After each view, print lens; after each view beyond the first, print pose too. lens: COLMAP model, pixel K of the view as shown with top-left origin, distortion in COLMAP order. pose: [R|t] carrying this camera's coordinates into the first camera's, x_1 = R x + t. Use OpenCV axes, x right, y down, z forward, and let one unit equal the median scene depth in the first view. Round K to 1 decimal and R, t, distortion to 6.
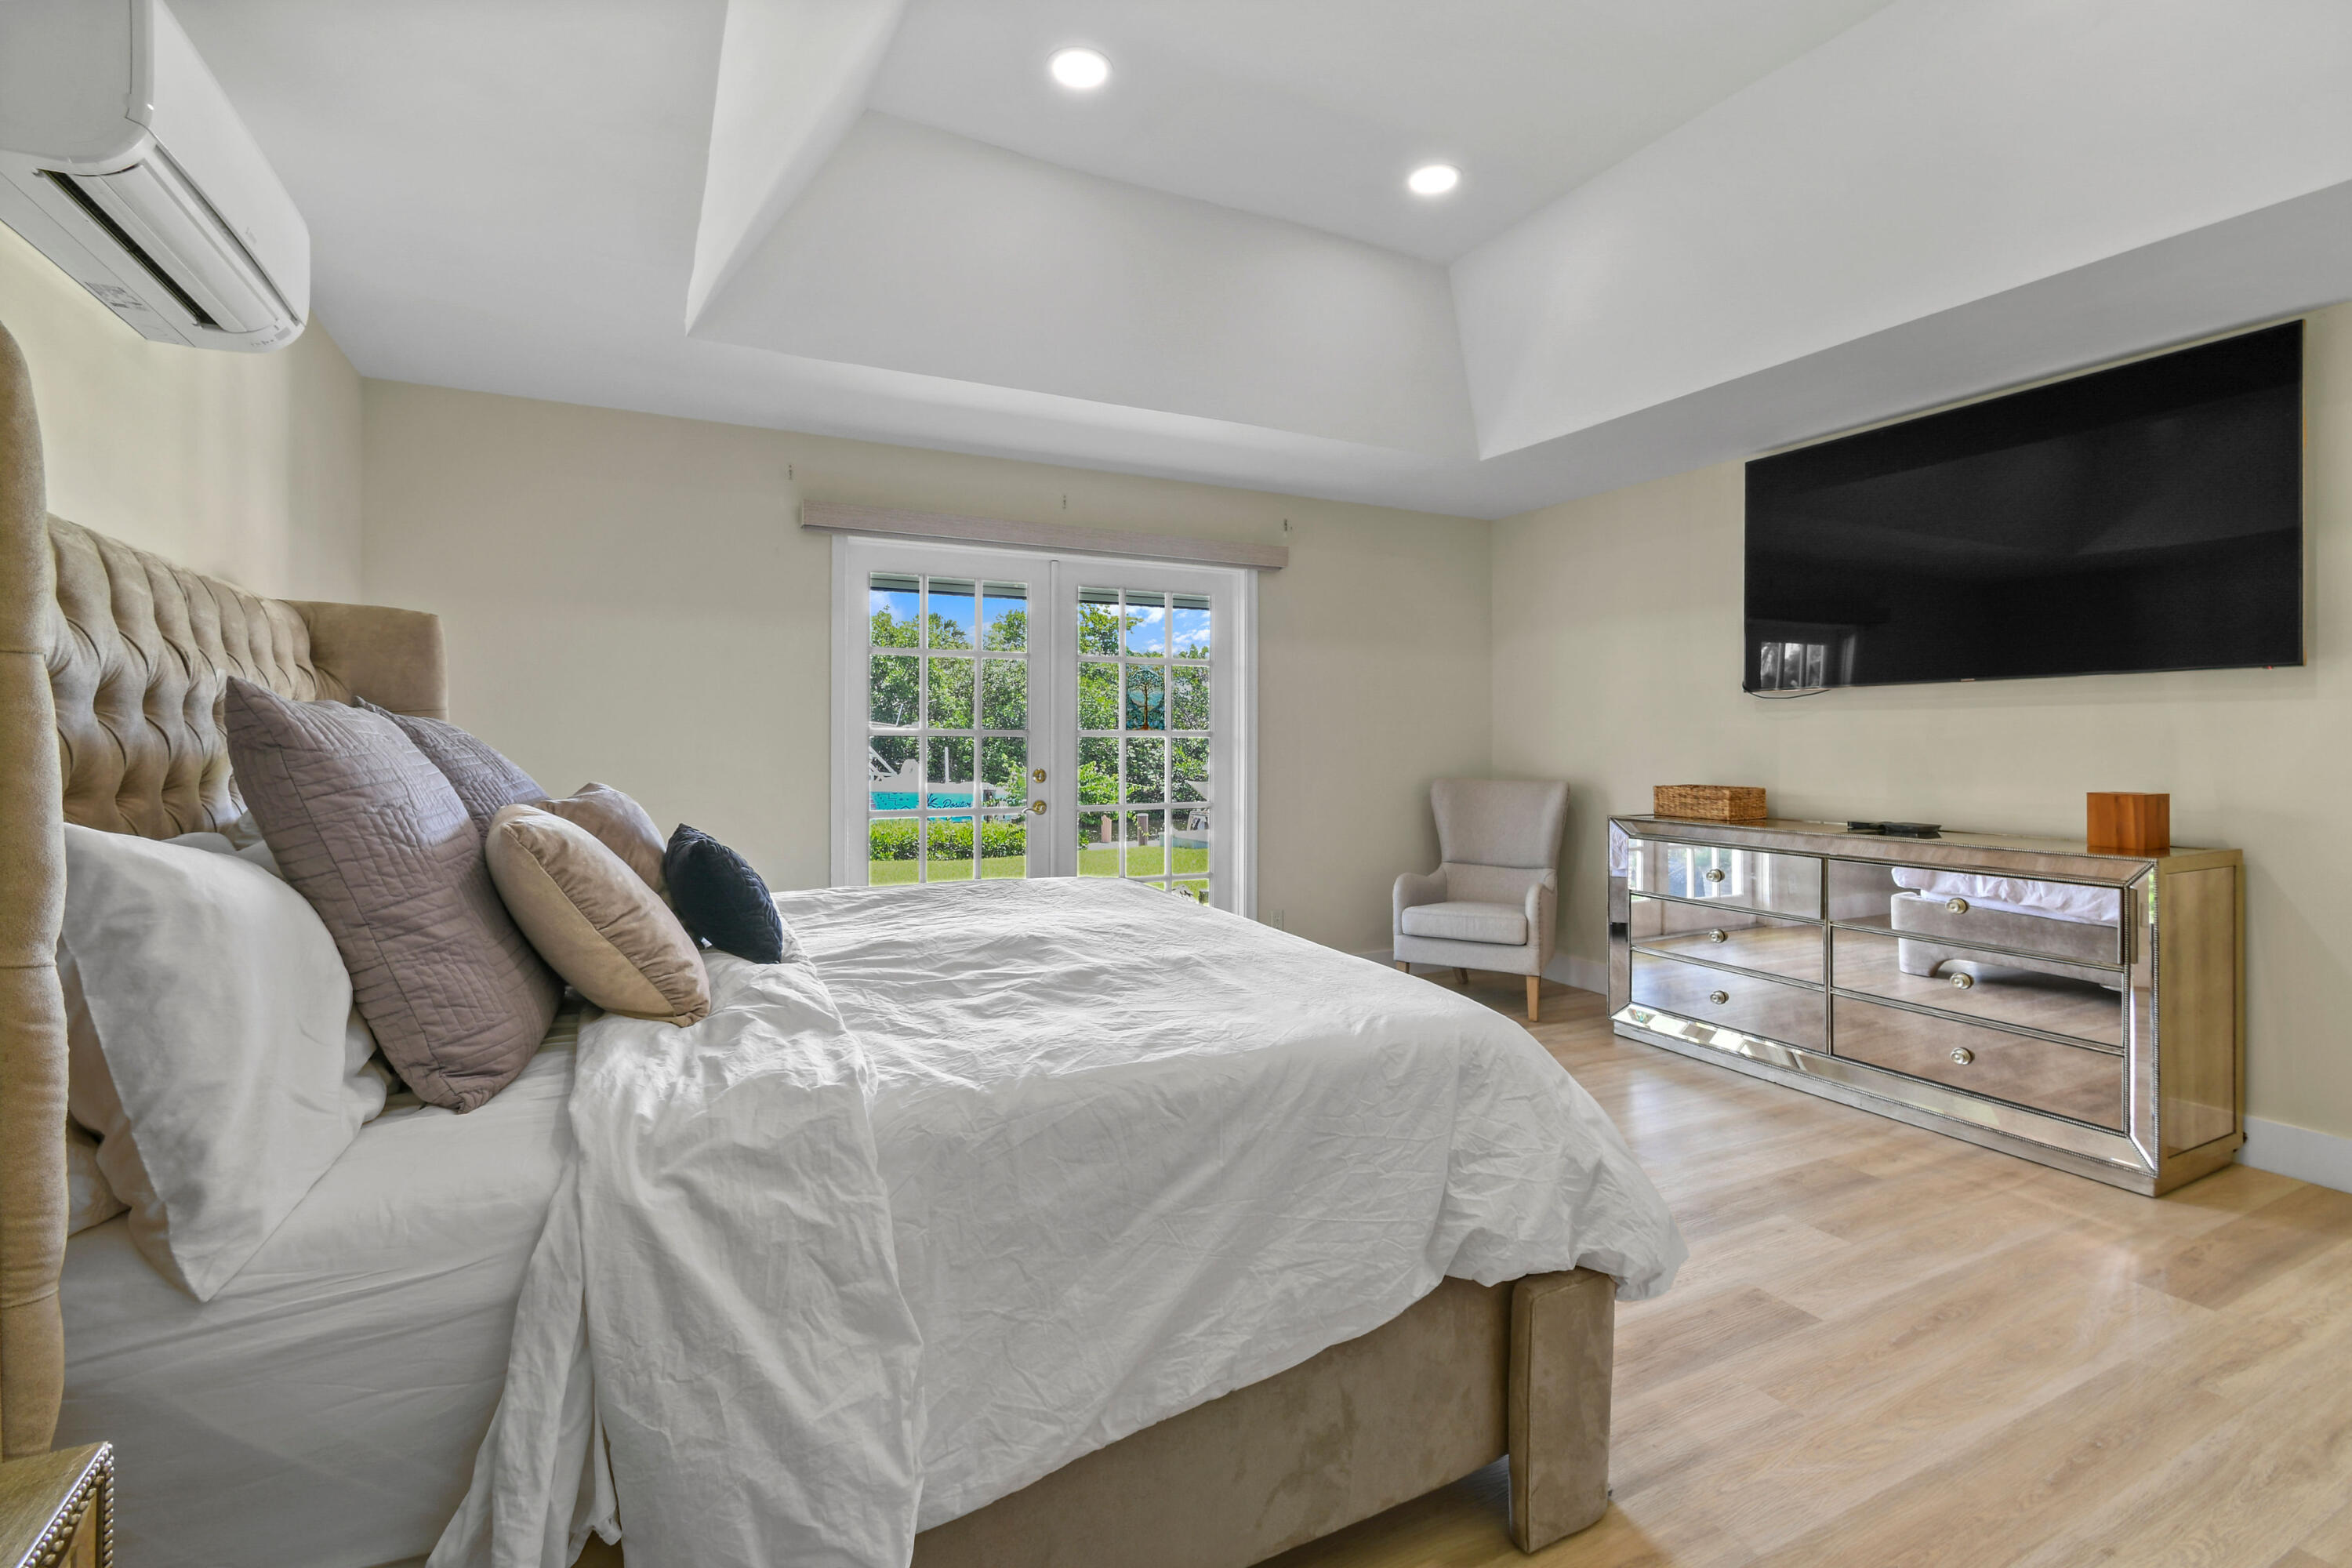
lens RADIAL K [[1042.3, 0, 1201.2], [0, 1042.3, 734.3], [0, 0, 1]] dist [0.002043, -0.000932]
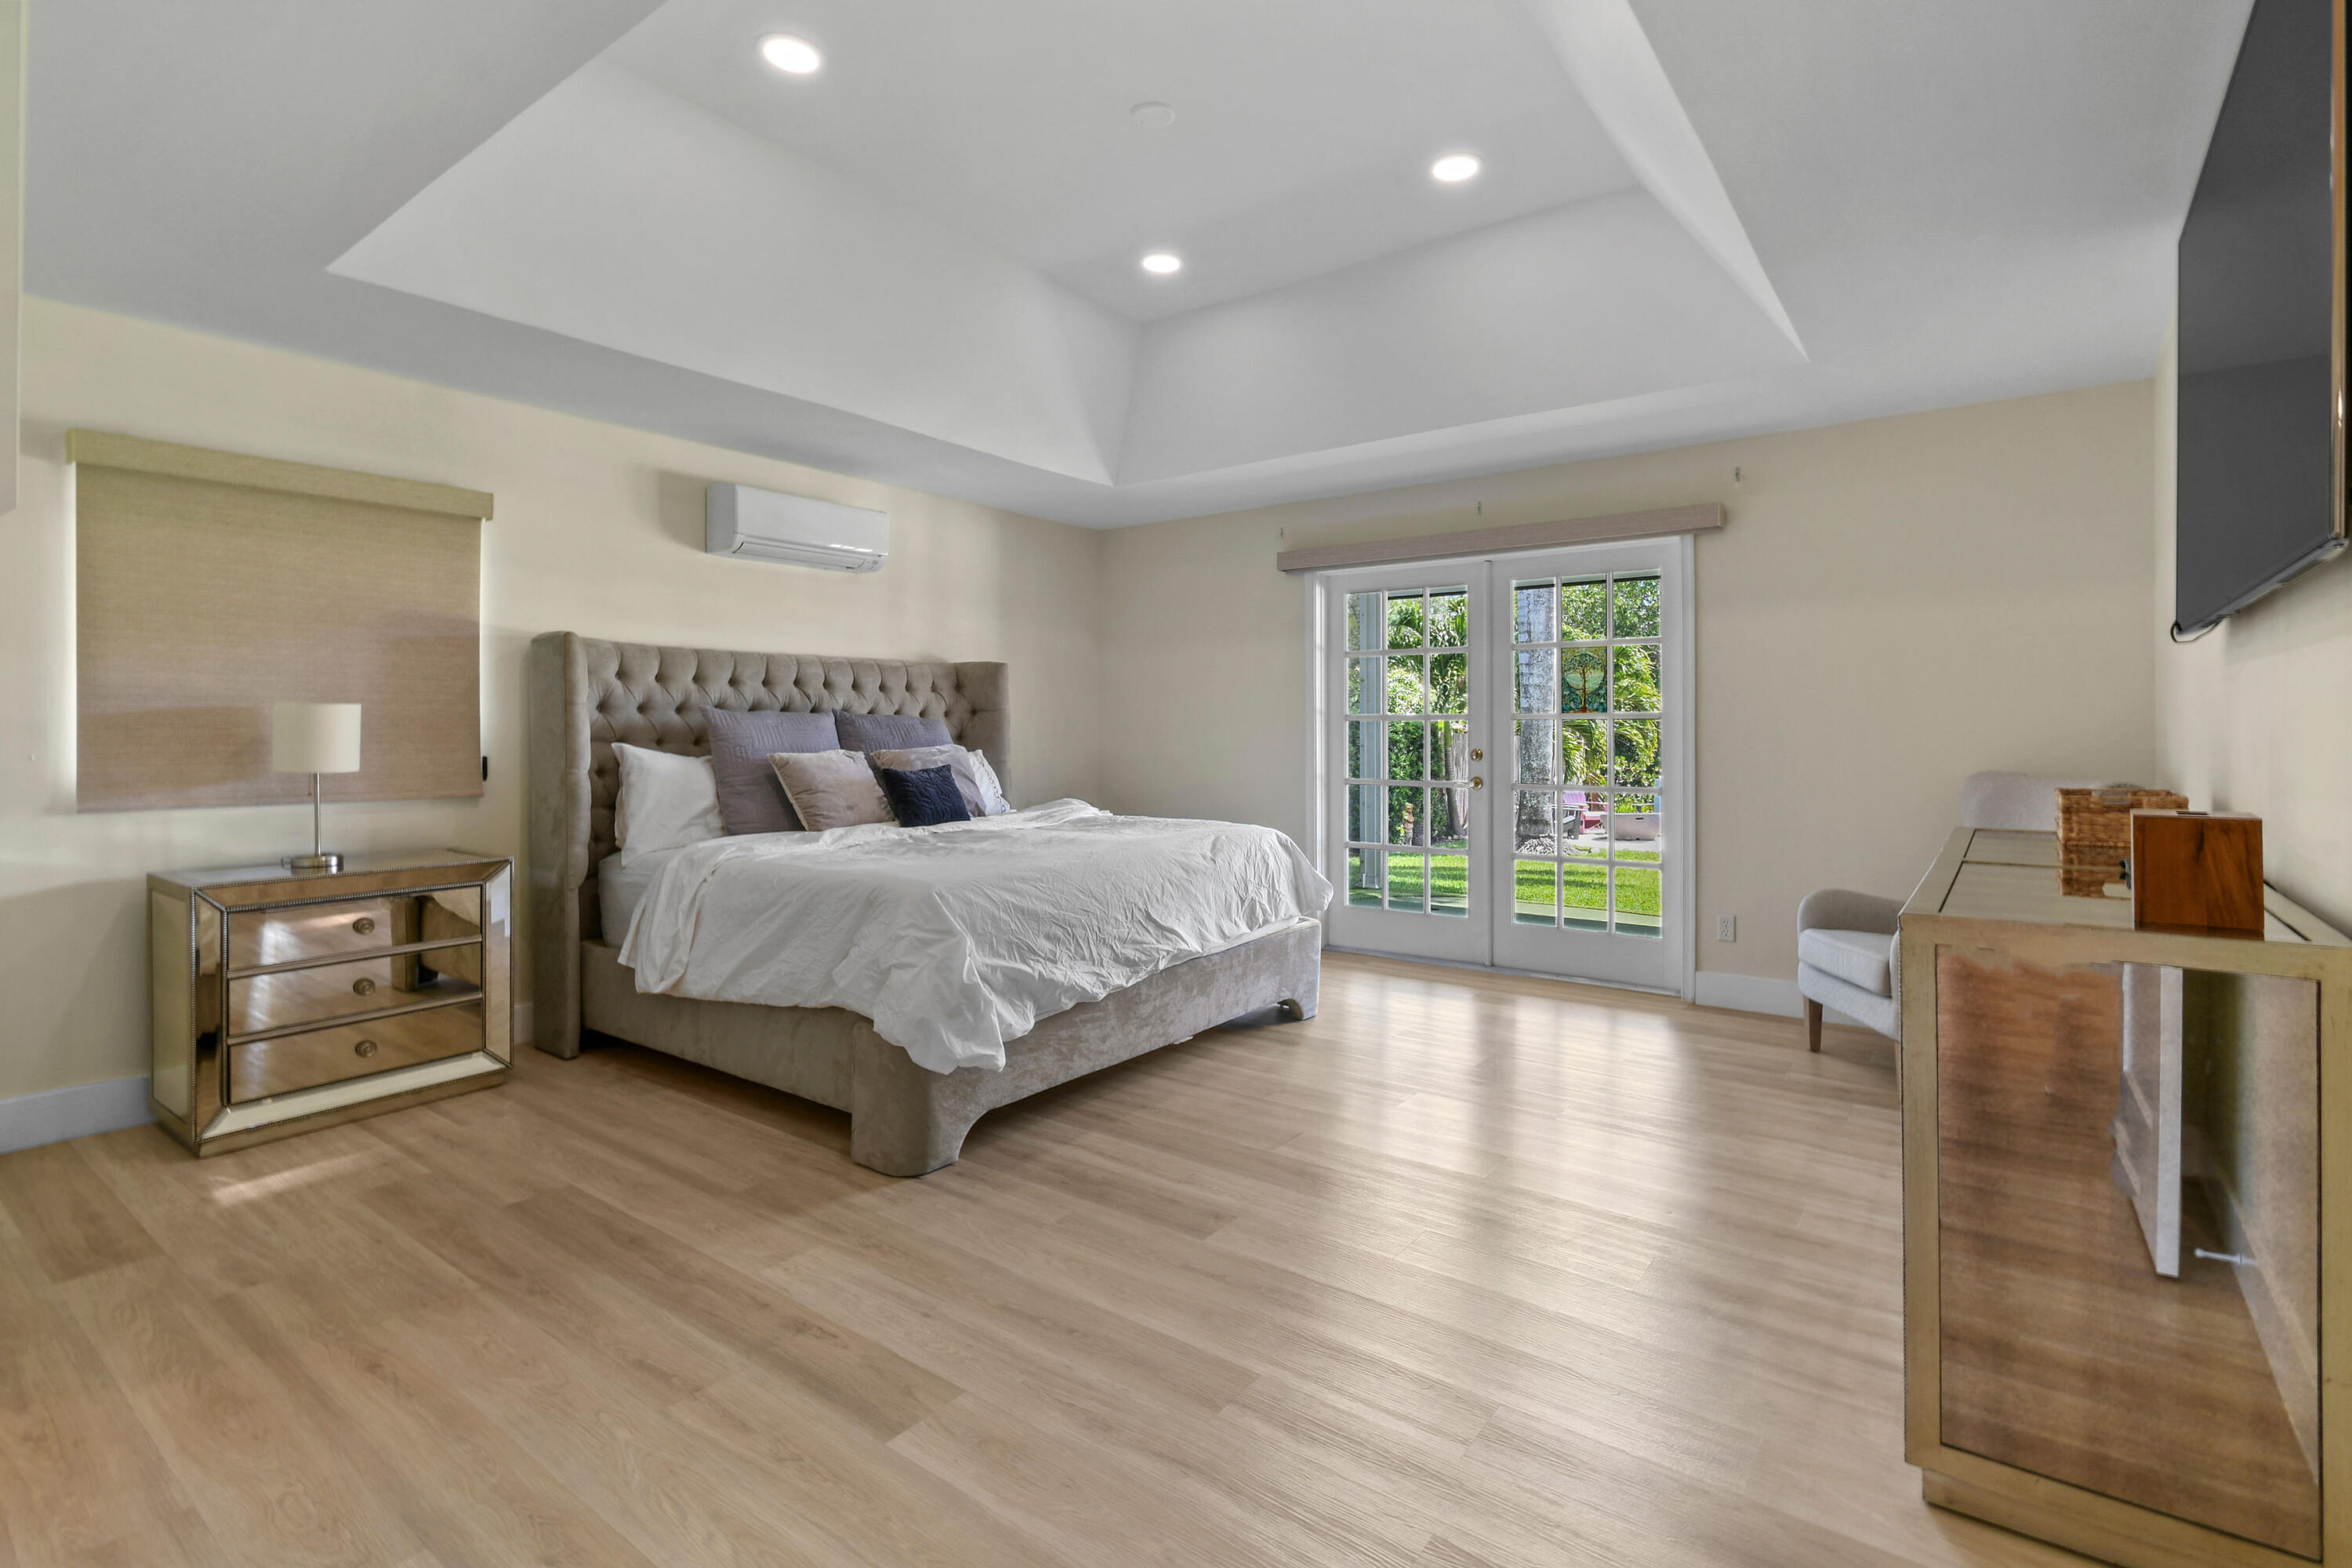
lens RADIAL K [[1042.3, 0, 1201.2], [0, 1042.3, 734.3], [0, 0, 1]] dist [0.002043, -0.000932]
pose [[0.471415, 0.005050, -0.881897, 0.799715], [0.006748, 0.999934, 0.009333, 0.005885], [0.881886, -0.010350, 0.471349, 0.244044]]
